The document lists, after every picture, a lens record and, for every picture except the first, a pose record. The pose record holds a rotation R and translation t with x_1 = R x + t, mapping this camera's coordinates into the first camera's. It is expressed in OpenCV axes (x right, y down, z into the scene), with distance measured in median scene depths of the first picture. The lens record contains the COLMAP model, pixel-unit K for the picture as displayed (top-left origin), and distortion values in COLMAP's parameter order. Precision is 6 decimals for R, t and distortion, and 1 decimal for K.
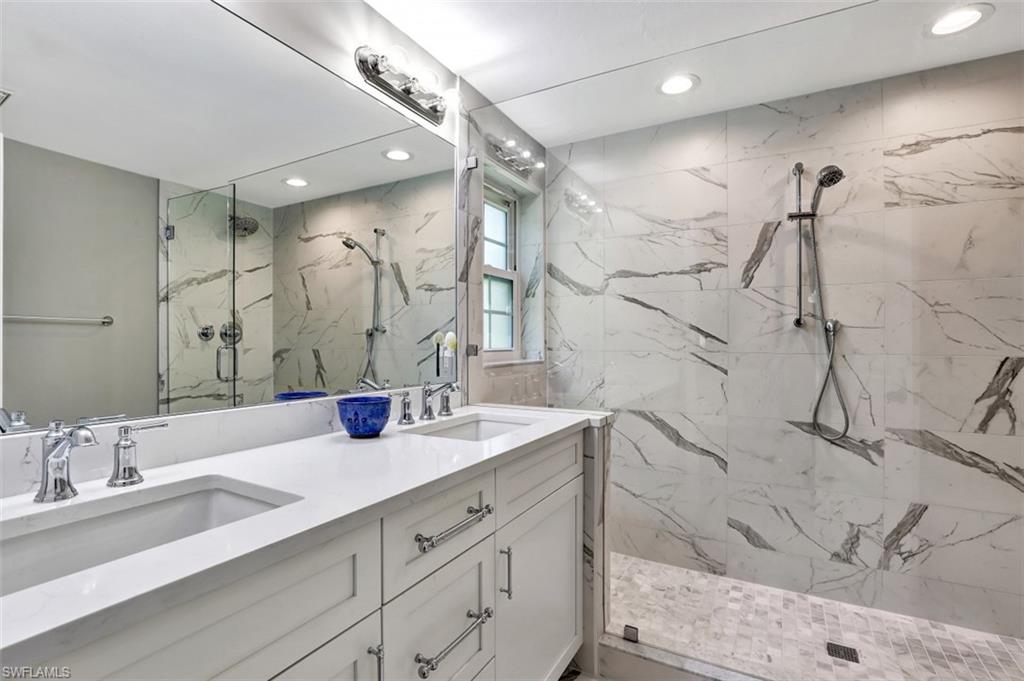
lens RADIAL K [[515.4, 0, 513.6], [0, 515.4, 347.0], [0, 0, 1]] dist [-0.000134, 0.000034]
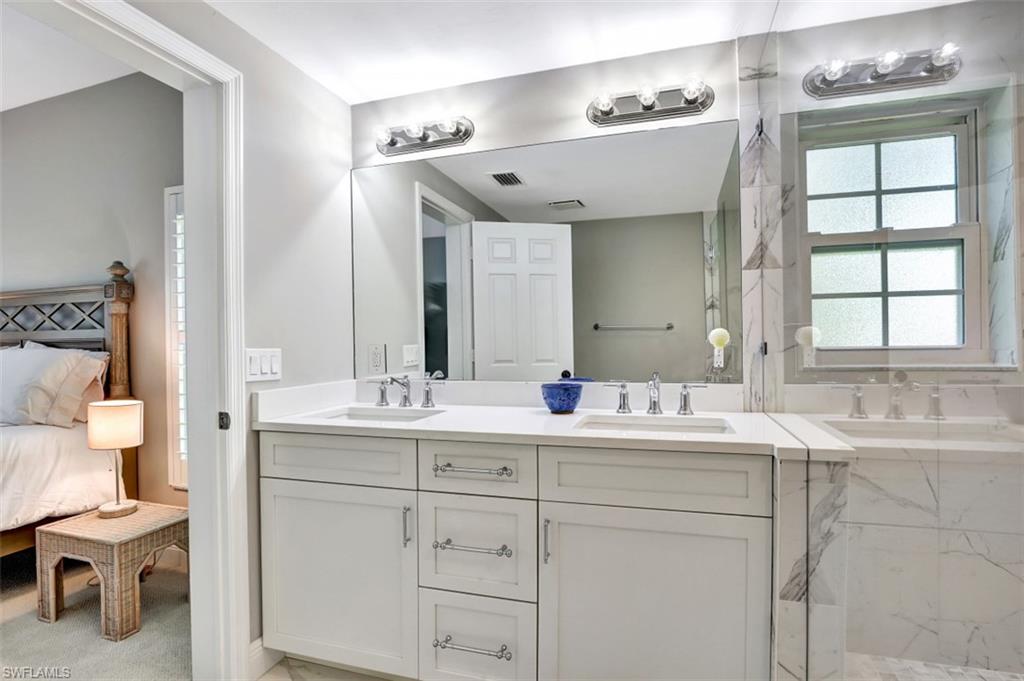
lens RADIAL K [[515.4, 0, 513.6], [0, 515.4, 347.0], [0, 0, 1]] dist [-0.000134, 0.000034]
pose [[0.223872, -0.002855, -0.974614, 0.497090], [0.005261, 0.999985, -0.001721, 0.003104], [0.974604, -0.004742, 0.223884, 0.314988]]
